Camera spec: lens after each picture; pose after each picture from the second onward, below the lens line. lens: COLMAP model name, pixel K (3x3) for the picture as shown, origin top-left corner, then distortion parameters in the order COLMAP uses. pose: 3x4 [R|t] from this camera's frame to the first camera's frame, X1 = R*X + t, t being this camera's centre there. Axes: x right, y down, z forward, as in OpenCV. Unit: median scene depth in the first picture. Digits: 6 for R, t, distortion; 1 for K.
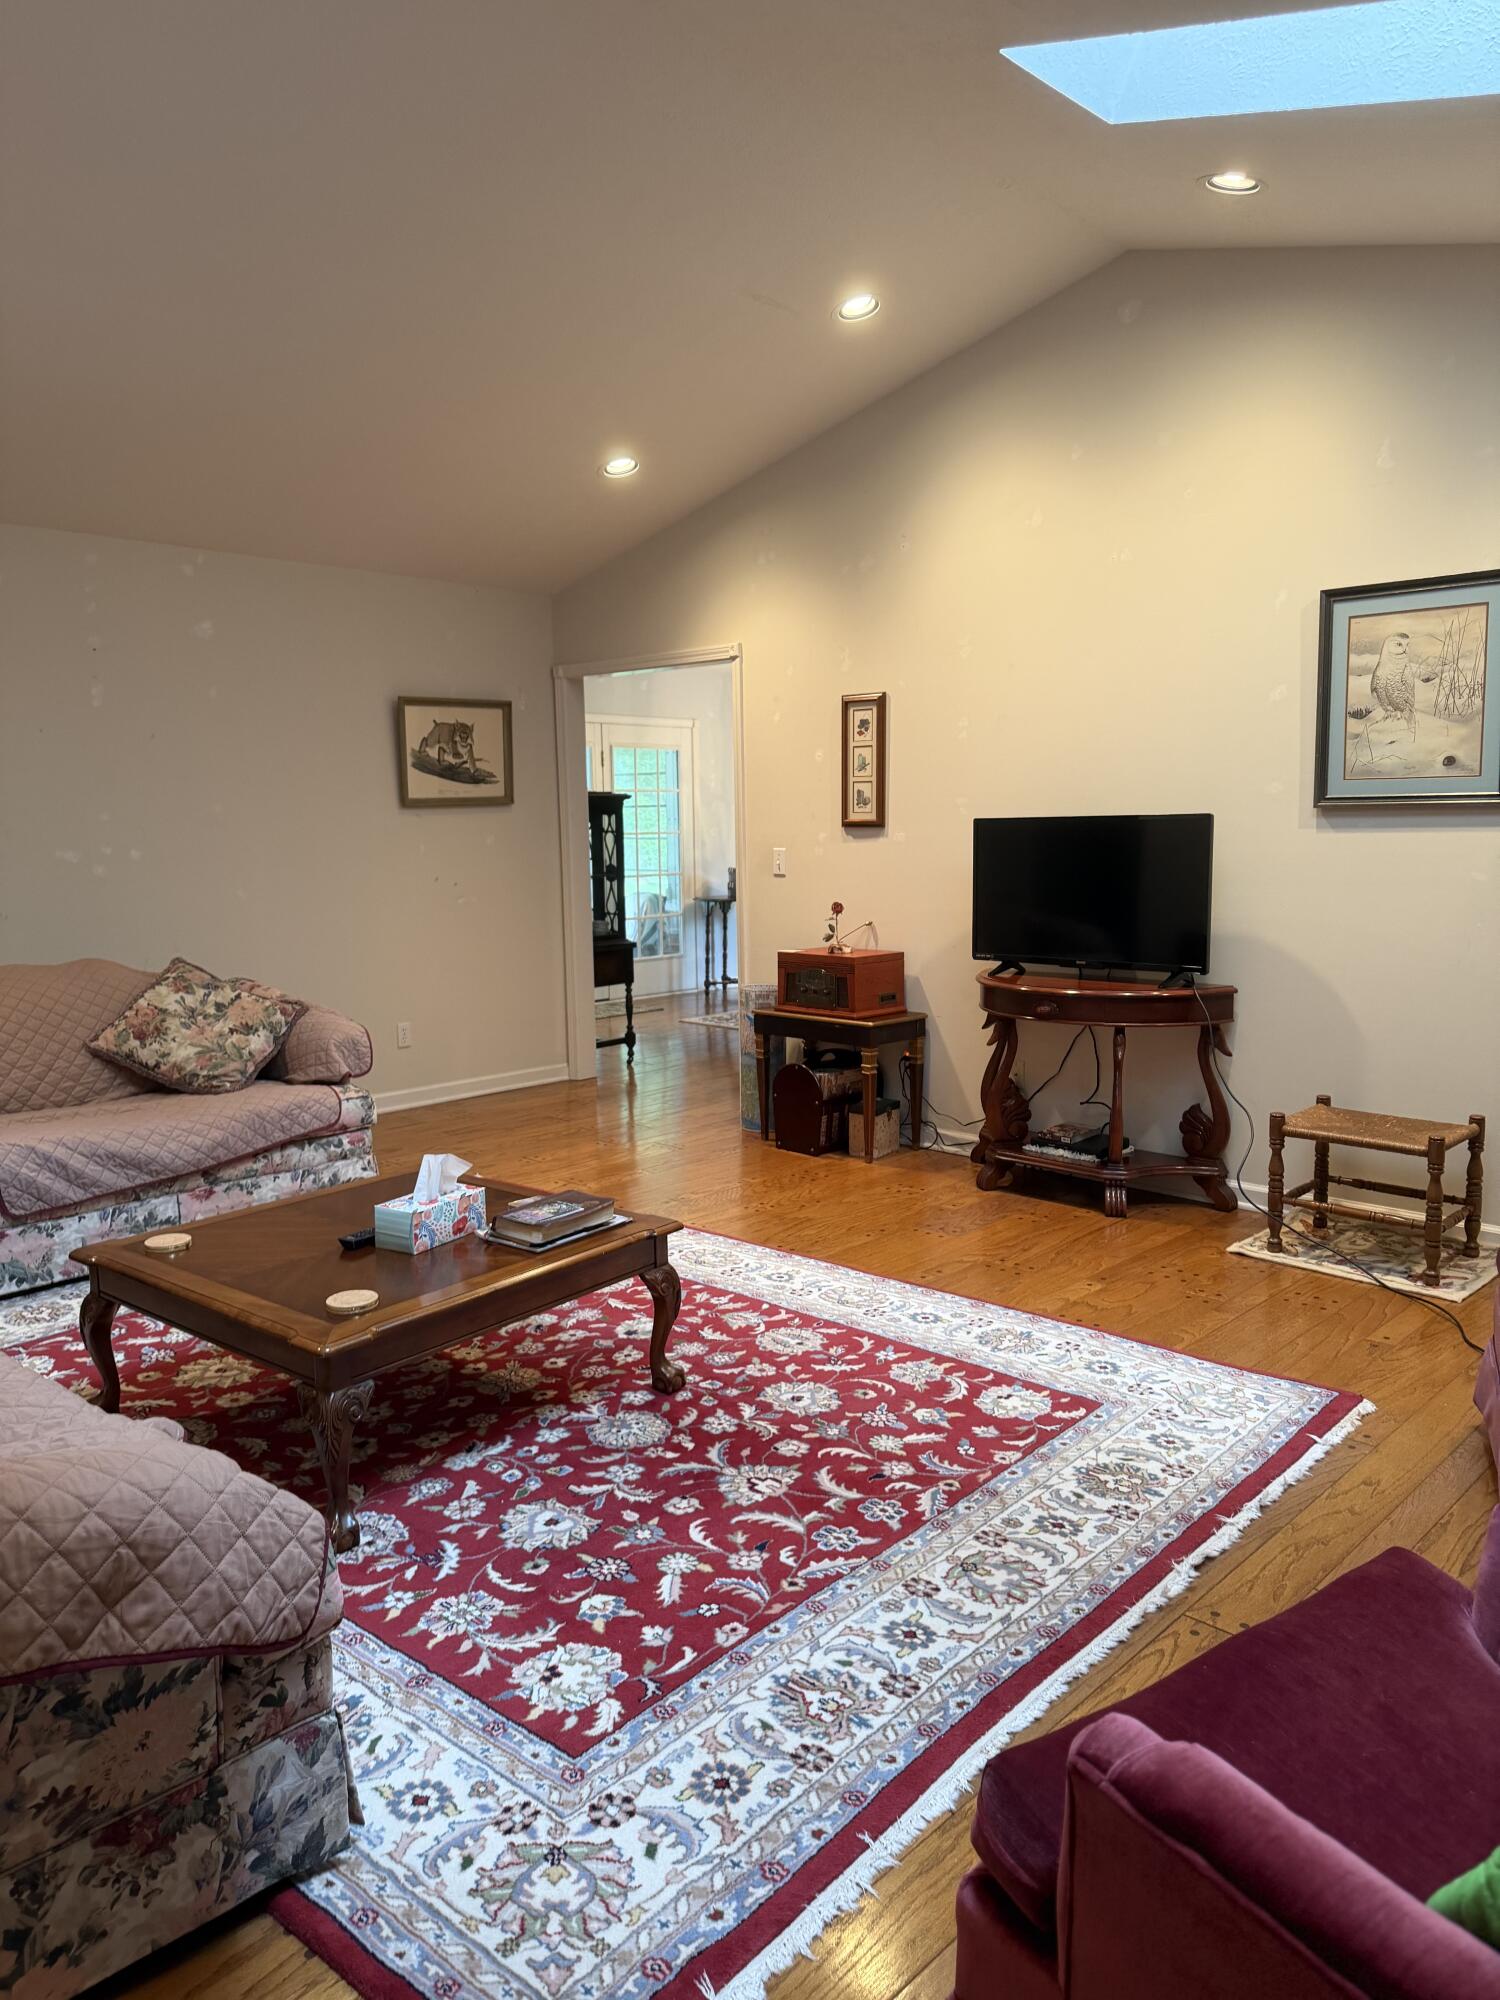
lens RADIAL K [[1404.9, 0, 750.0], [0, 1404.9, 1000.0], [0, 0, 1]] dist [0.185715, -0.347898]
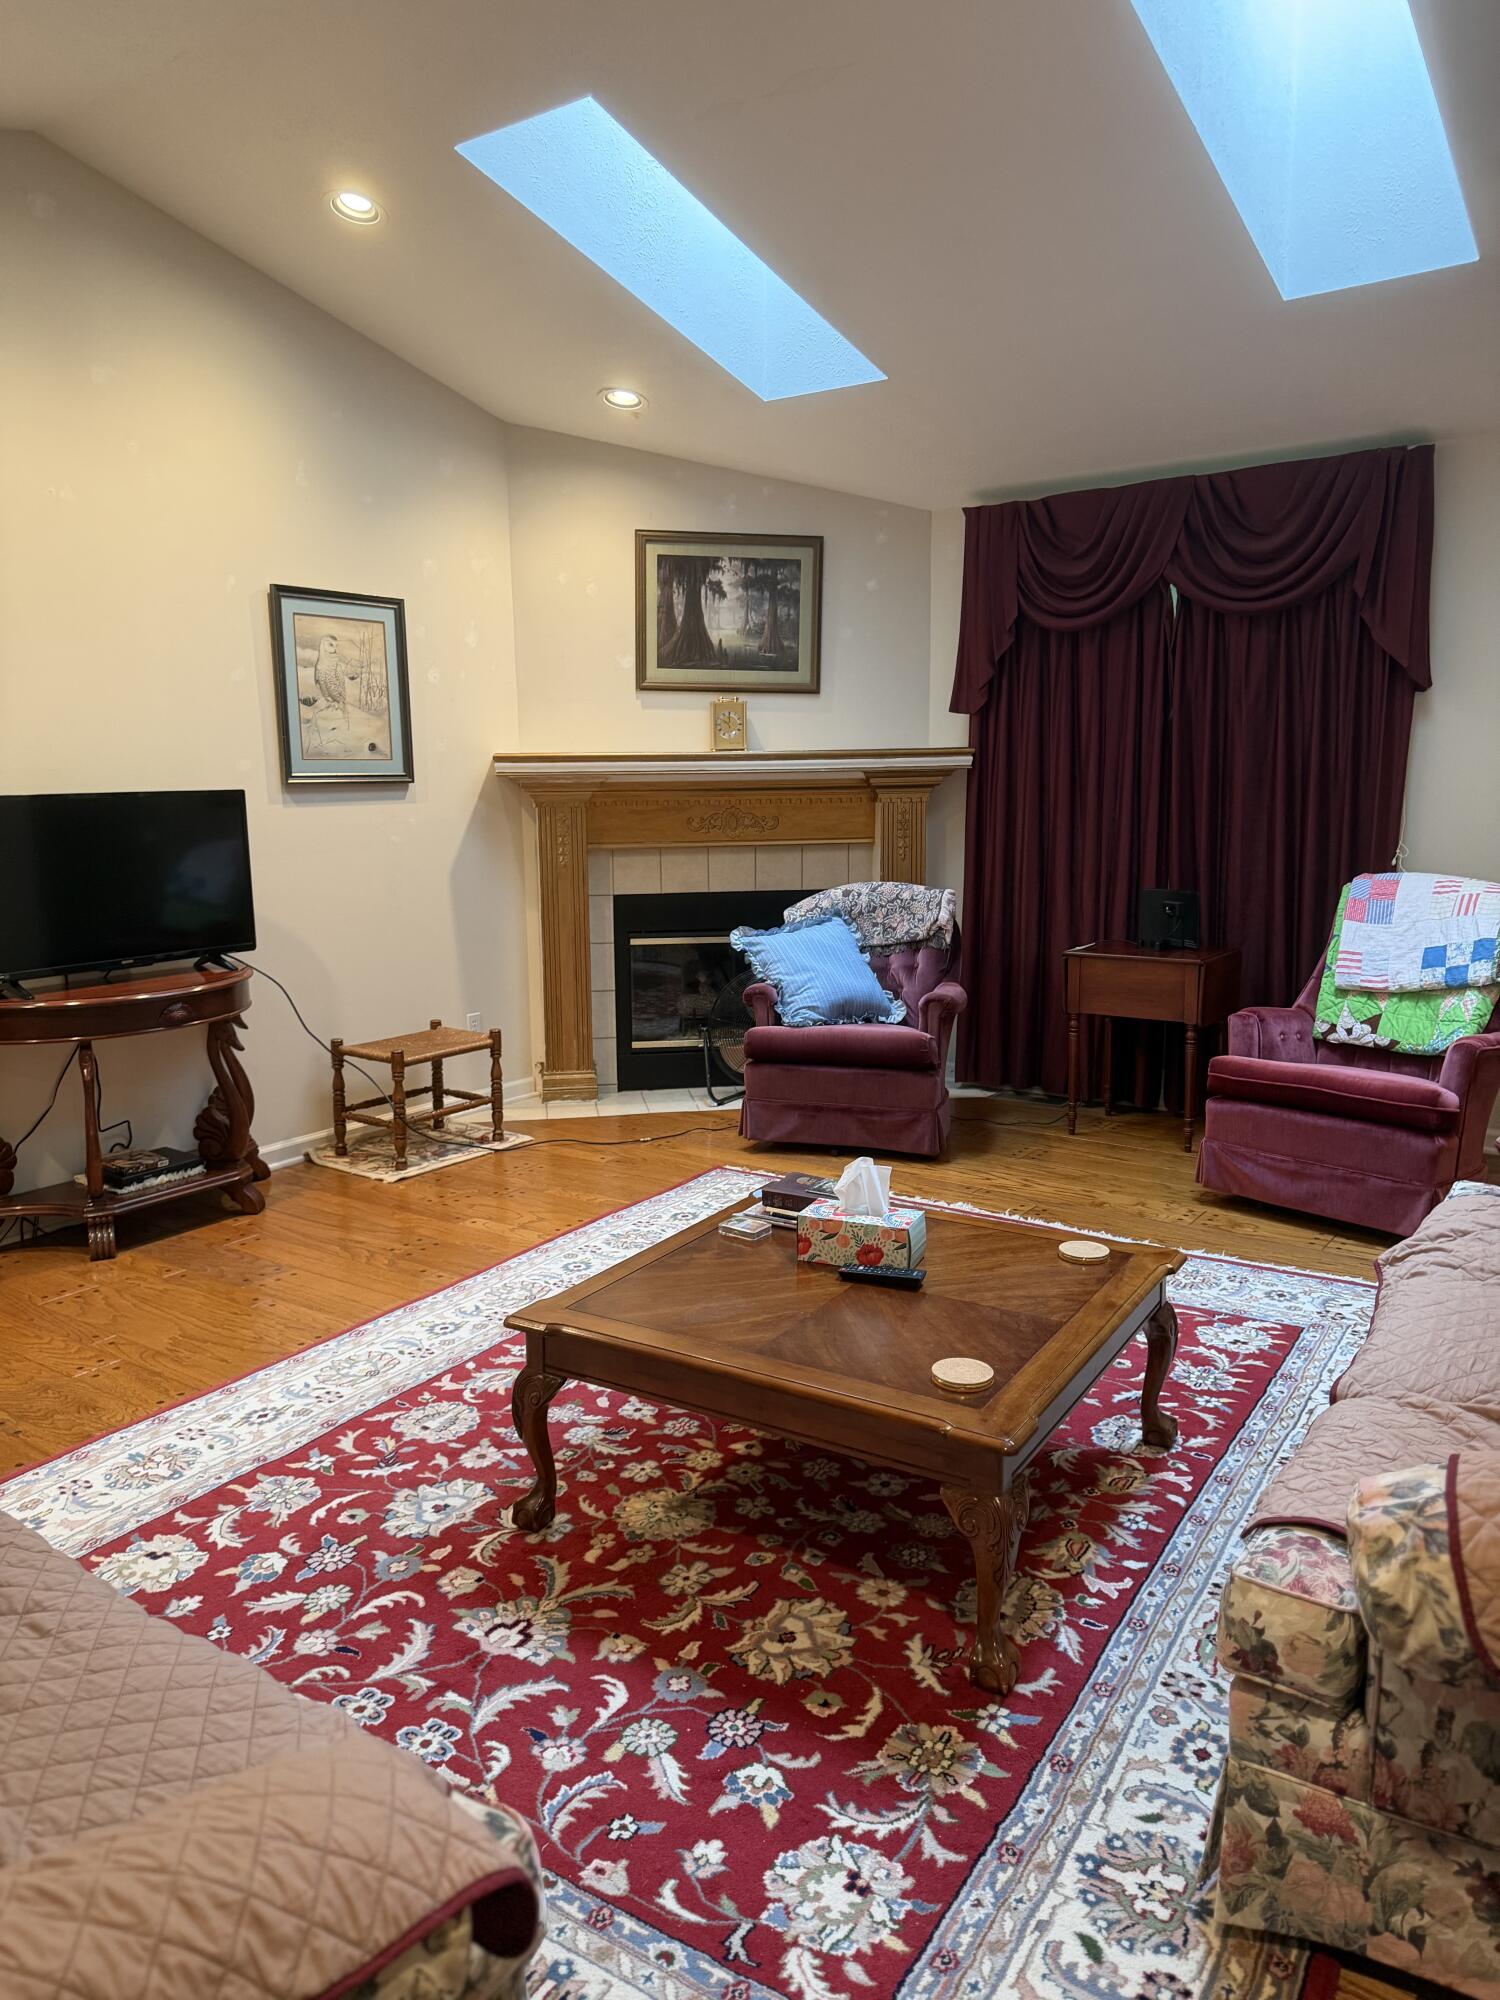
lens RADIAL K [[1389.9, 0, 750.0], [0, 1389.9, 1000.0], [0, 0, 1]] dist [0.153121, -0.335228]
pose [[-0.139939, -0.145448, 0.979419, -0.946619], [0.143246, 0.975773, 0.165374, -0.130059], [-0.979744, 0.163440, -0.115714, 1.040981]]
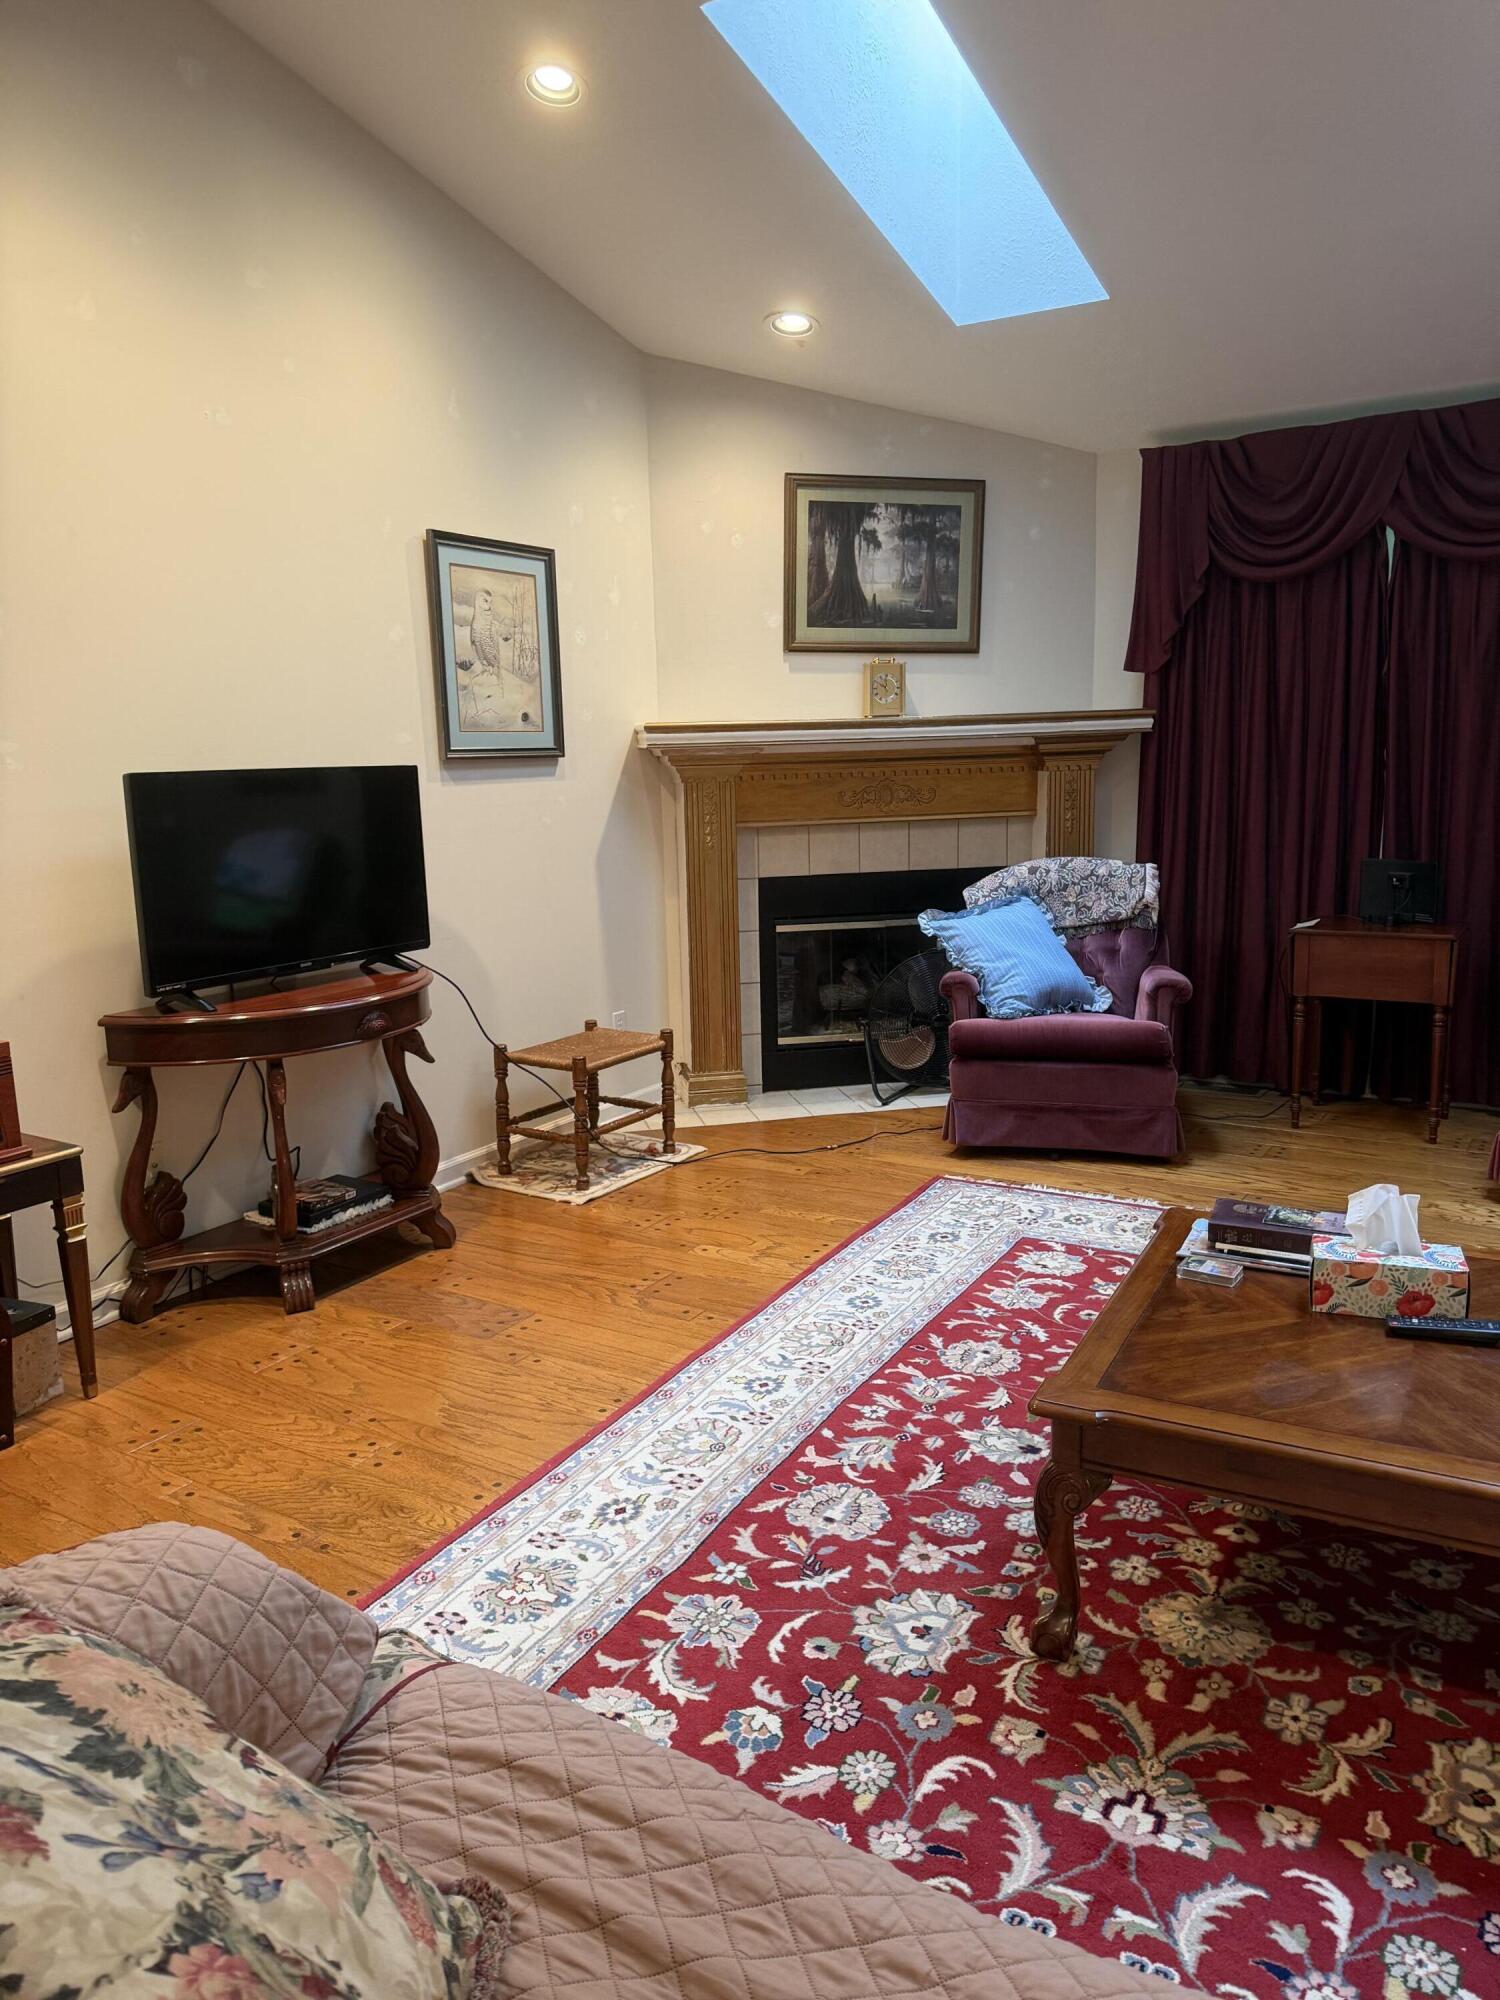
lens RADIAL K [[1389.9, 0, 750.0], [0, 1389.9, 1000.0], [0, 0, 1]] dist [0.153121, -0.335228]
pose [[-0.200445, -0.153461, 0.967611, -0.761034], [0.156066, 0.970042, 0.186176, -0.156023], [-0.967194, 0.188330, -0.170491, 1.284574]]
